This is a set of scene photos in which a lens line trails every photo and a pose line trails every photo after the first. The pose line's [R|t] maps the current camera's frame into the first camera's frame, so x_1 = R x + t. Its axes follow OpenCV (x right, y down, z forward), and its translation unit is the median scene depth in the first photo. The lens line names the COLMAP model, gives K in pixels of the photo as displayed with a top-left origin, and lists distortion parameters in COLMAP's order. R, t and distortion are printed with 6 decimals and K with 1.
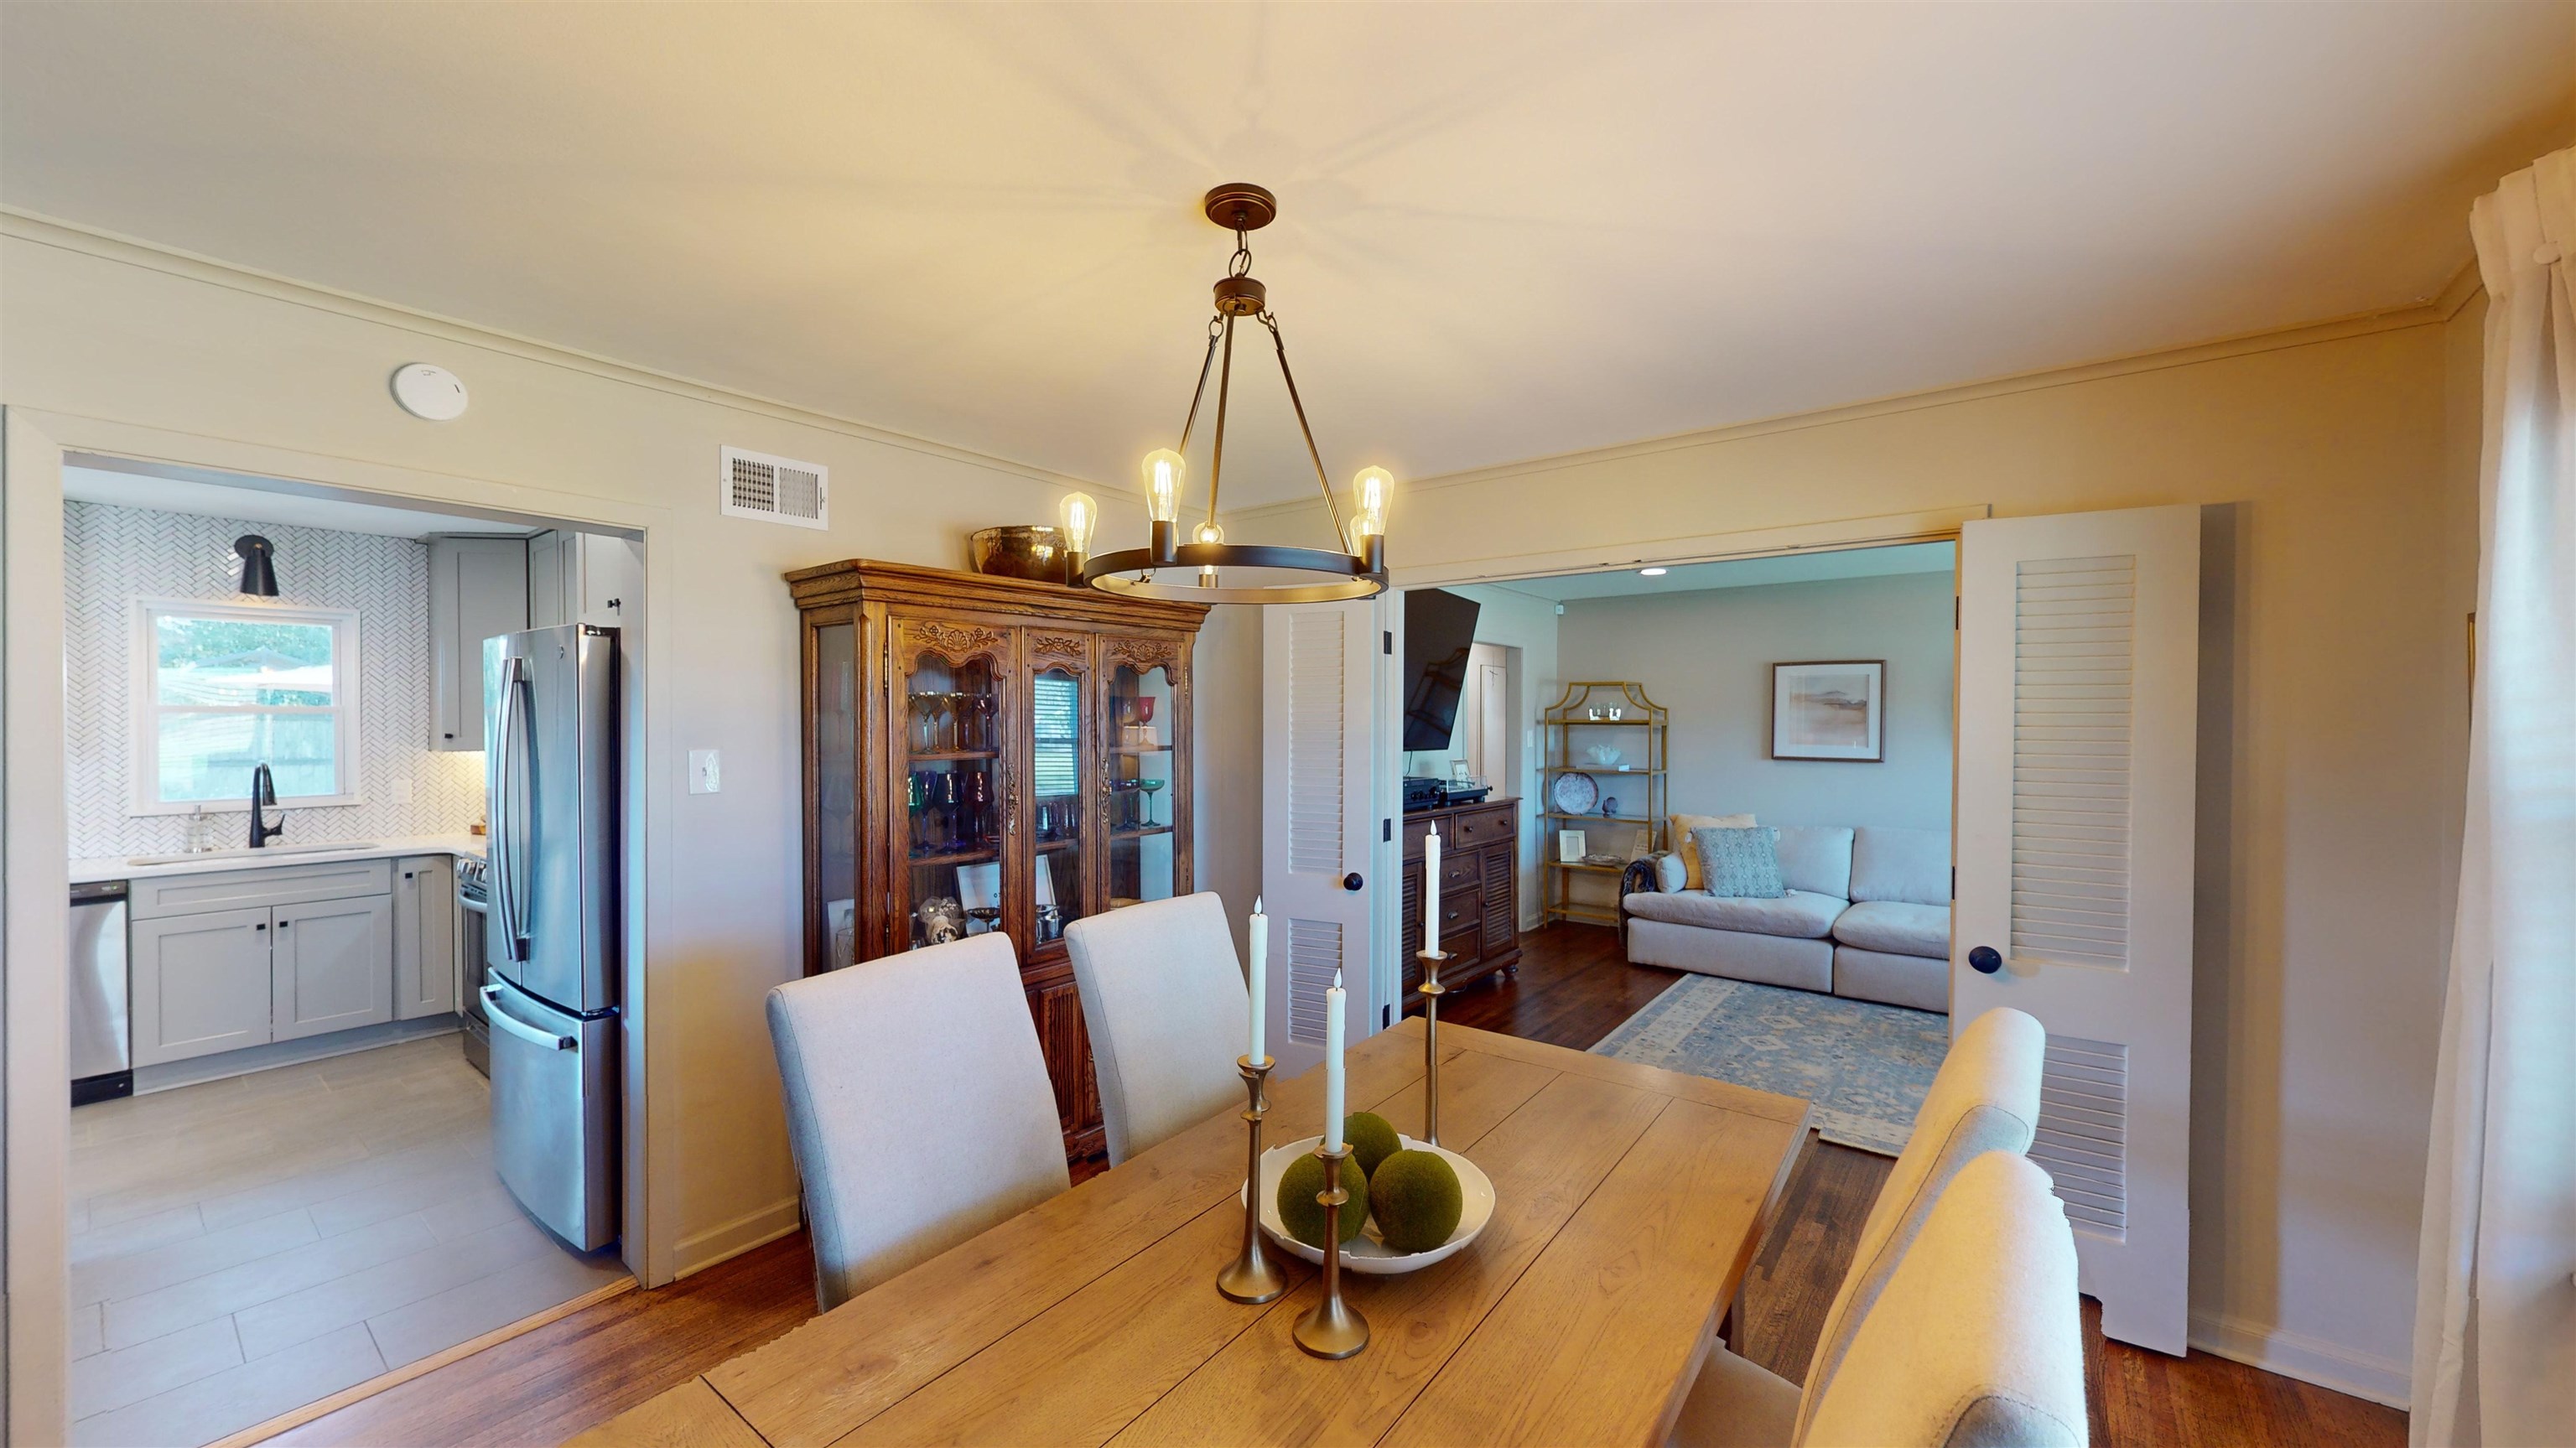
lens RADIAL K [[921.7, 0, 1308.4], [0, 921.7, 734.2], [0, 0, 1]] dist [-0.000112, 0.000167]
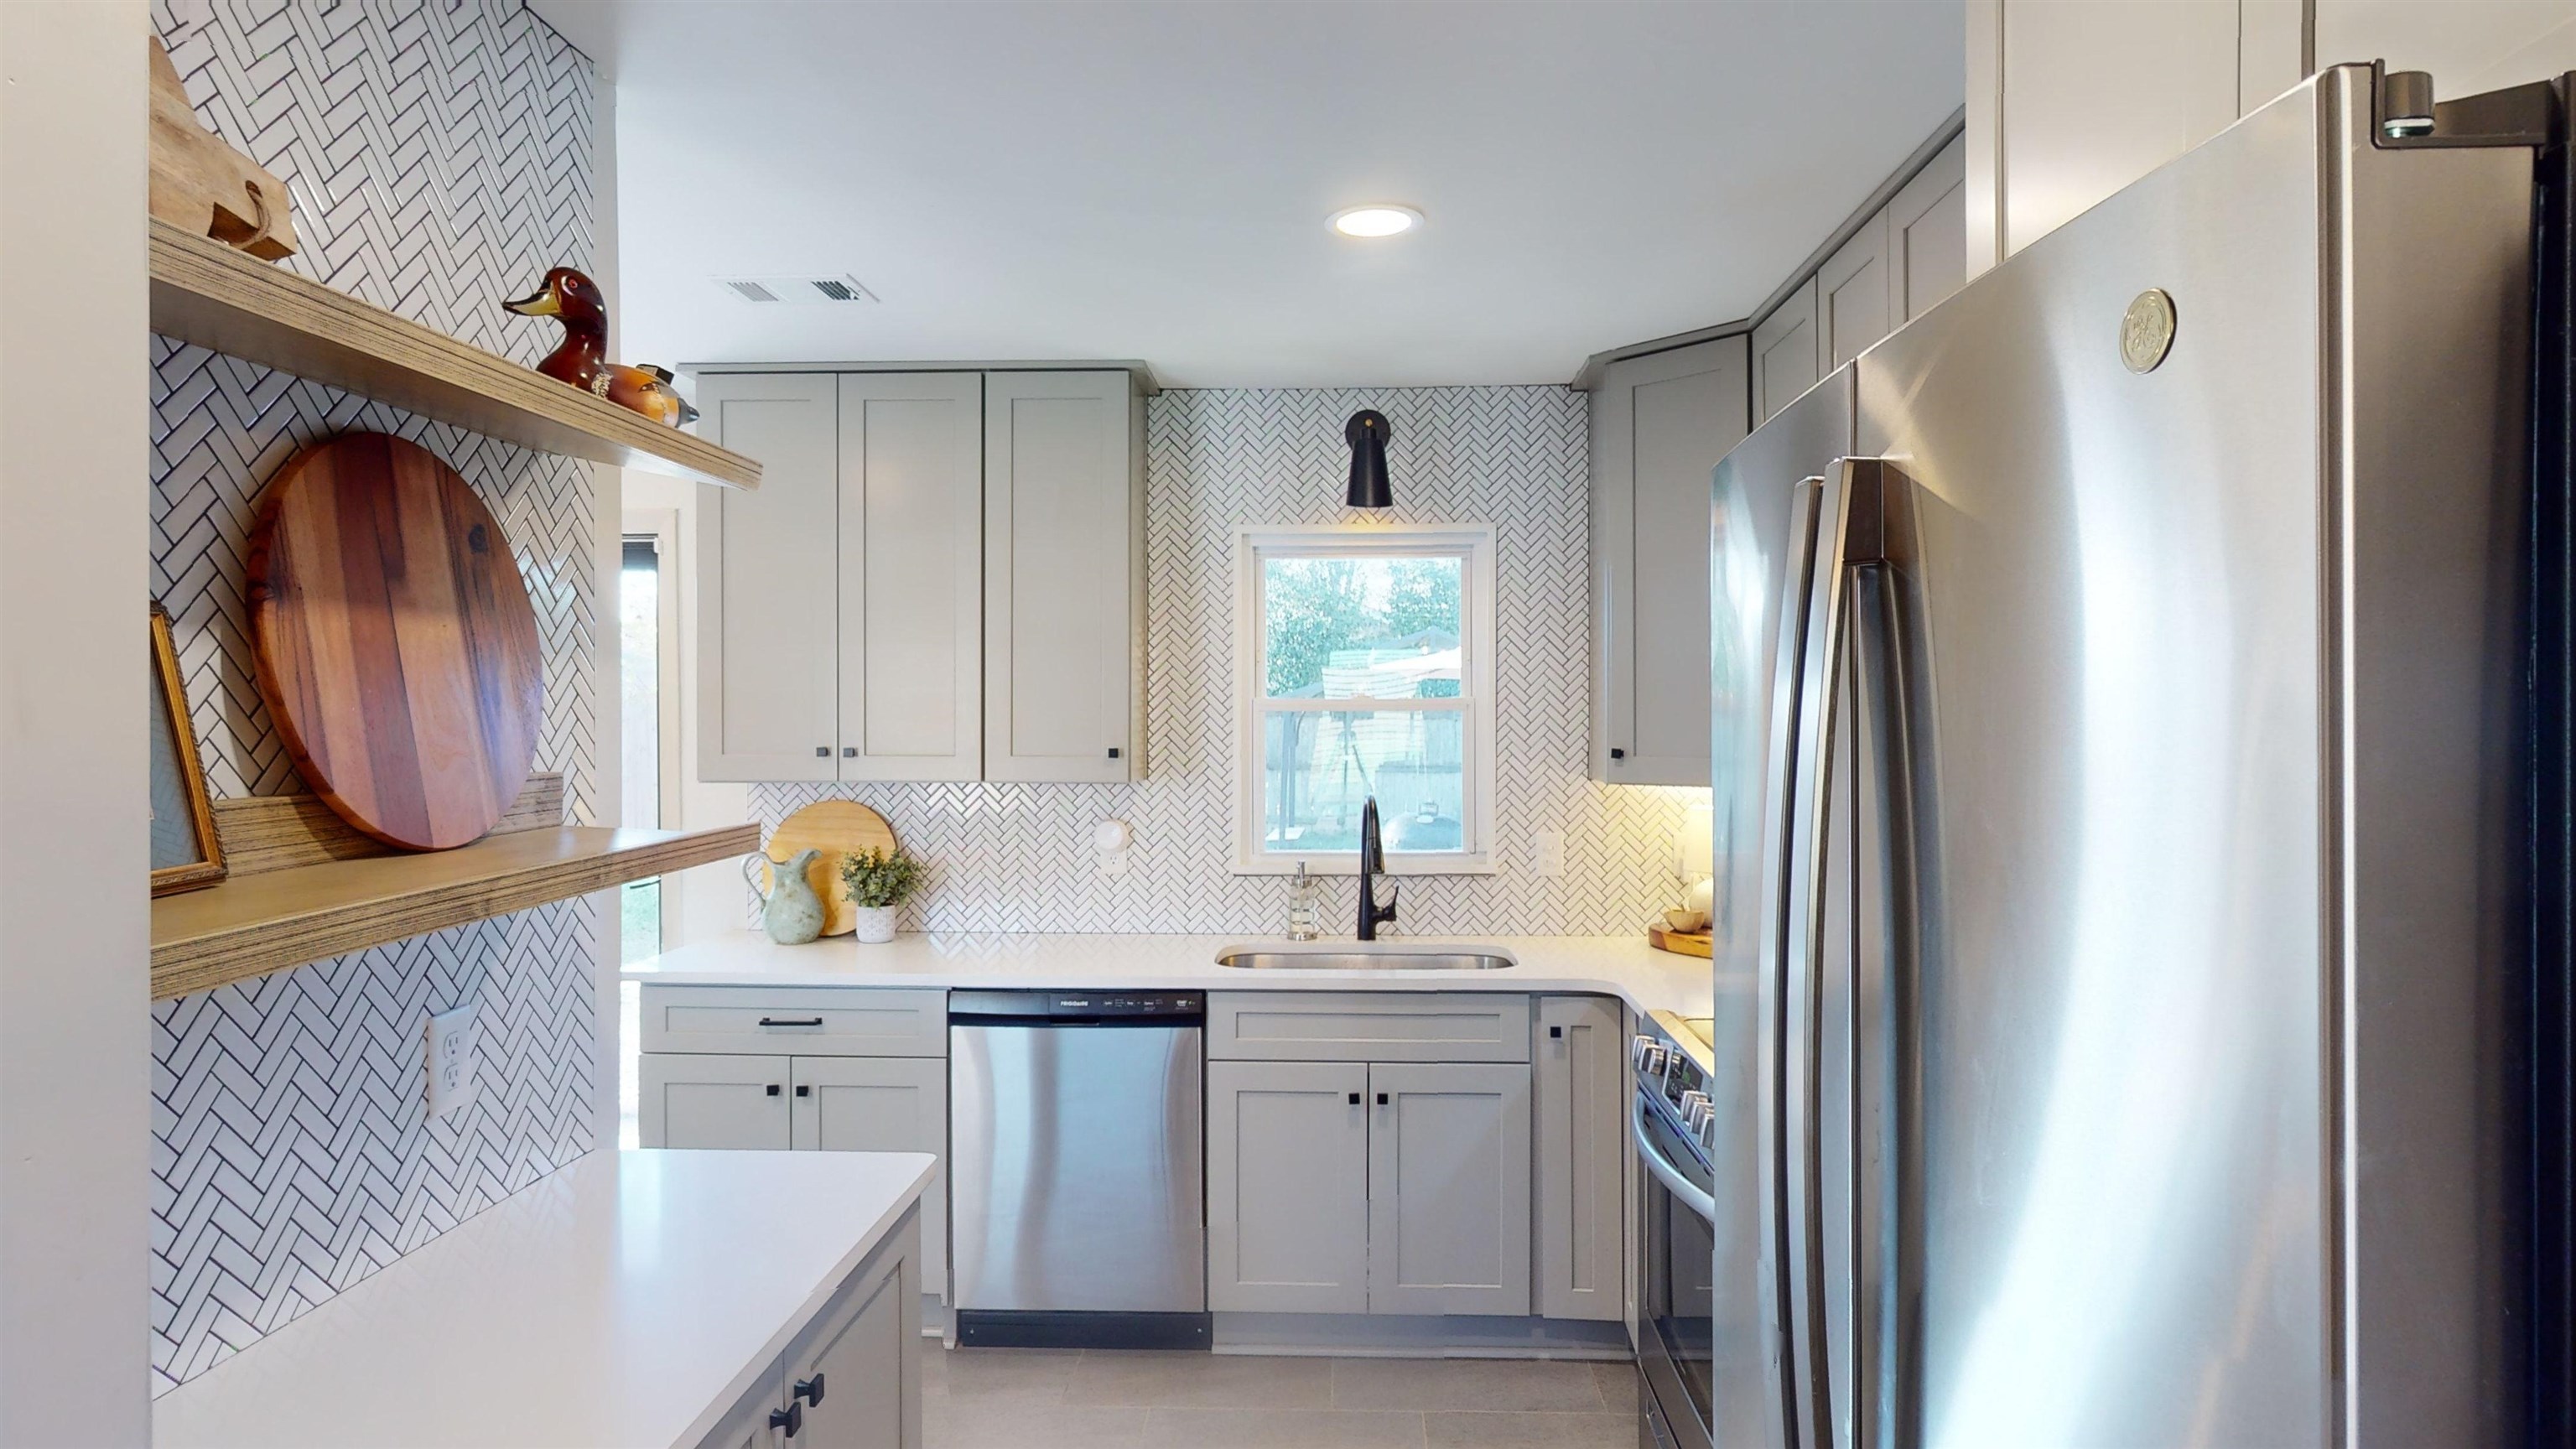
lens RADIAL K [[994.0, 0, 1305.1], [0, 994.0, 722.5], [0, 0, 1]] dist [-0.000609, 0.000044]
pose [[0.495582, -0.009845, -0.868505, -0.603444], [-0.007656, 0.999847, -0.015702, -0.005211], [0.868527, 0.014431, 0.495431, 0.644907]]
